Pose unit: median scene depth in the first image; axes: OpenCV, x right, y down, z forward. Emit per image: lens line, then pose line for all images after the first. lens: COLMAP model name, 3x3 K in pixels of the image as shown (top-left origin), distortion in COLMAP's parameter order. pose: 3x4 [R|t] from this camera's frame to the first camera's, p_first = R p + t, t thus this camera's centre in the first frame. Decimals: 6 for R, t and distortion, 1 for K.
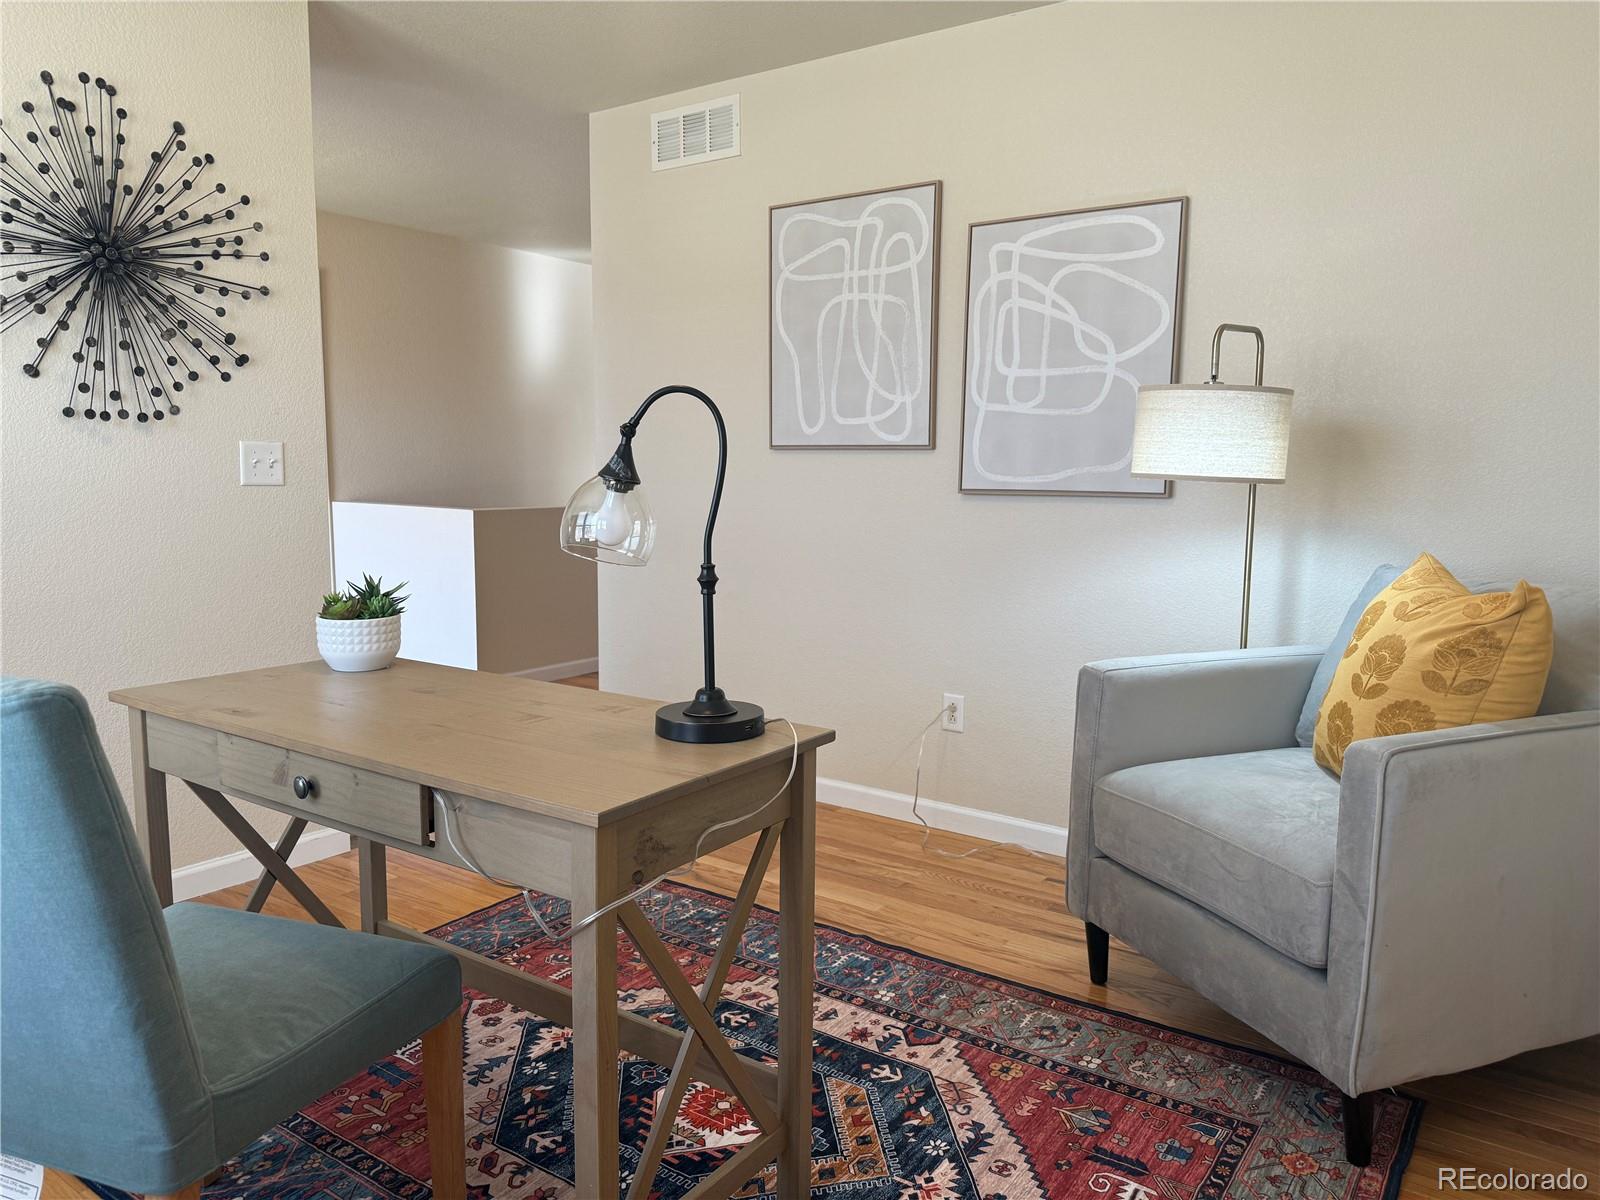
lens RADIAL K [[1137.6, 0, 795.7], [0, 1137.6, 605.4], [0, 0, 1]] dist [0.060267, -0.104521]
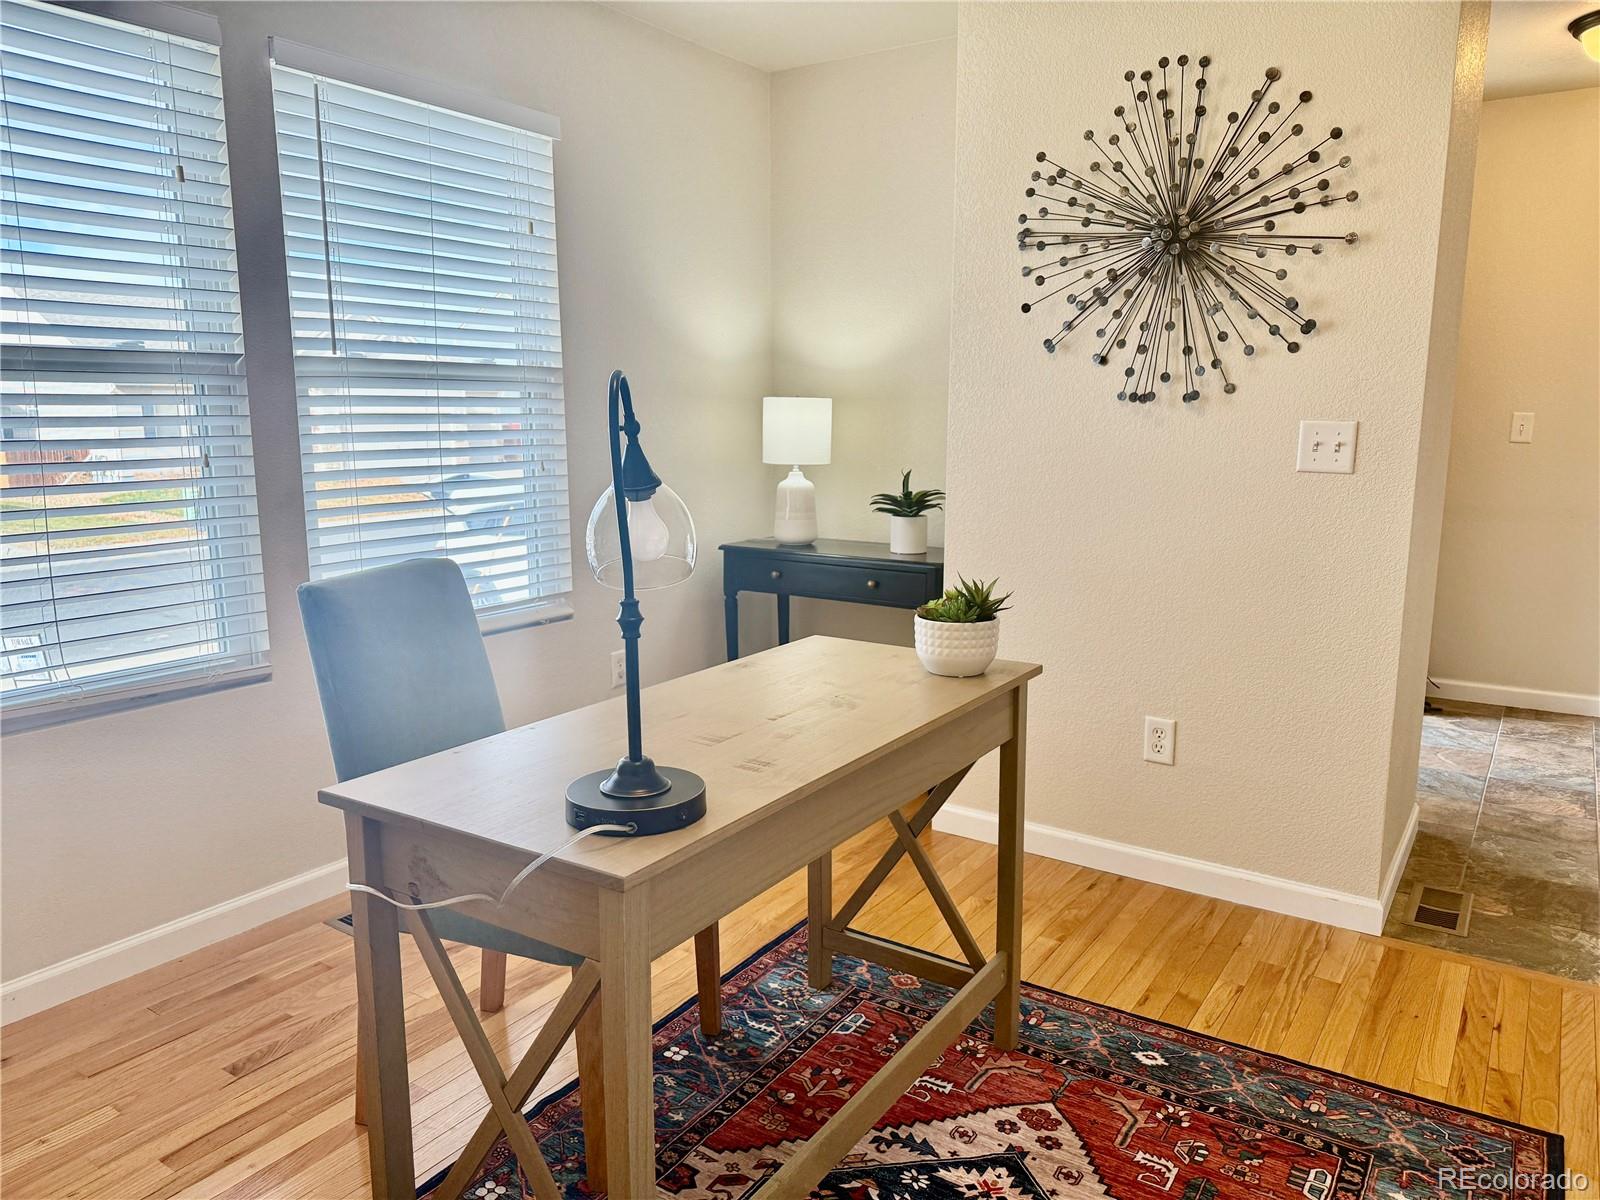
lens RADIAL K [[1107.5, 0, 760.0], [0, 1107.5, 605.5], [0, 0, 1]] dist [-0.029368, 0.003385]
pose [[0.008774, 0.161725, -0.986797, 0.347529], [-0.119035, 0.979987, 0.159551, -0.086872], [0.992851, 0.116064, 0.027849, 0.567895]]
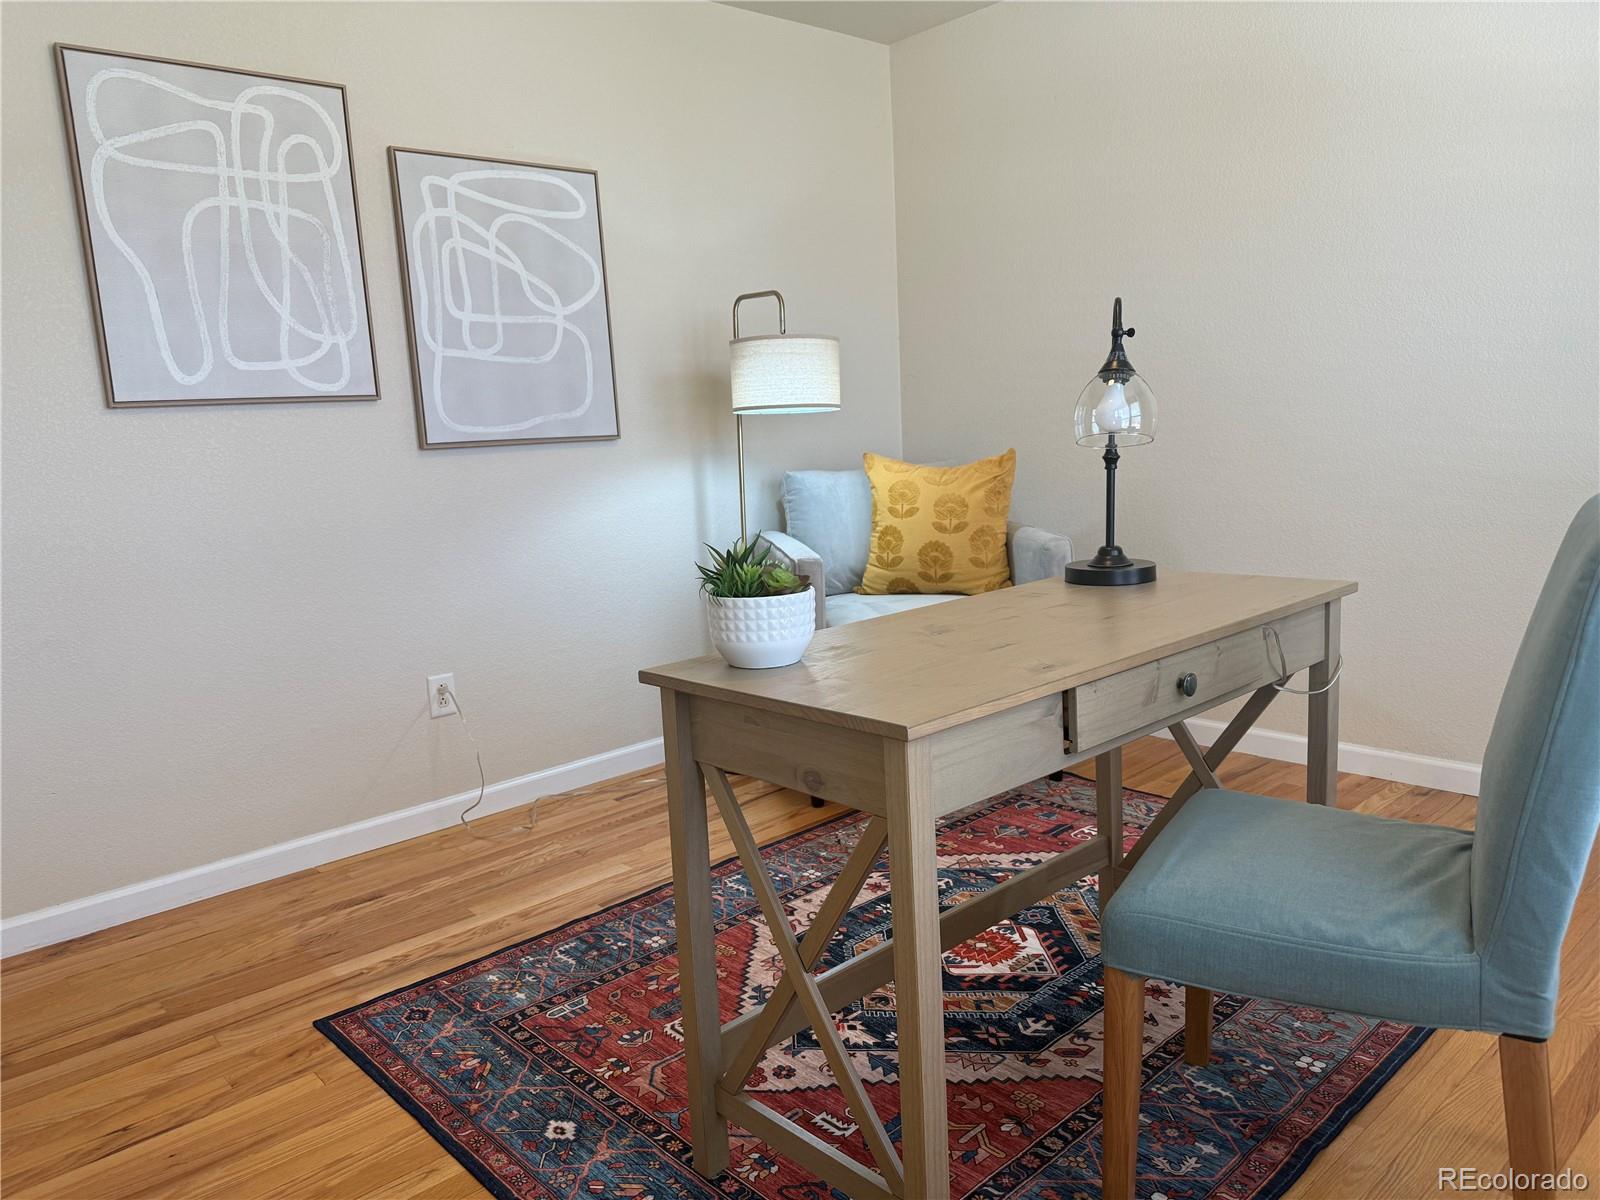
lens RADIAL K [[1137.6, 0, 795.7], [0, 1137.6, 605.4], [0, 0, 1]] dist [0.060267, -0.104521]
pose [[0.203509, -0.173914, 0.963503, -0.747257], [0.175689, 0.974610, 0.138810, -0.055322], [-0.963181, 0.141028, 0.228897, 0.570548]]
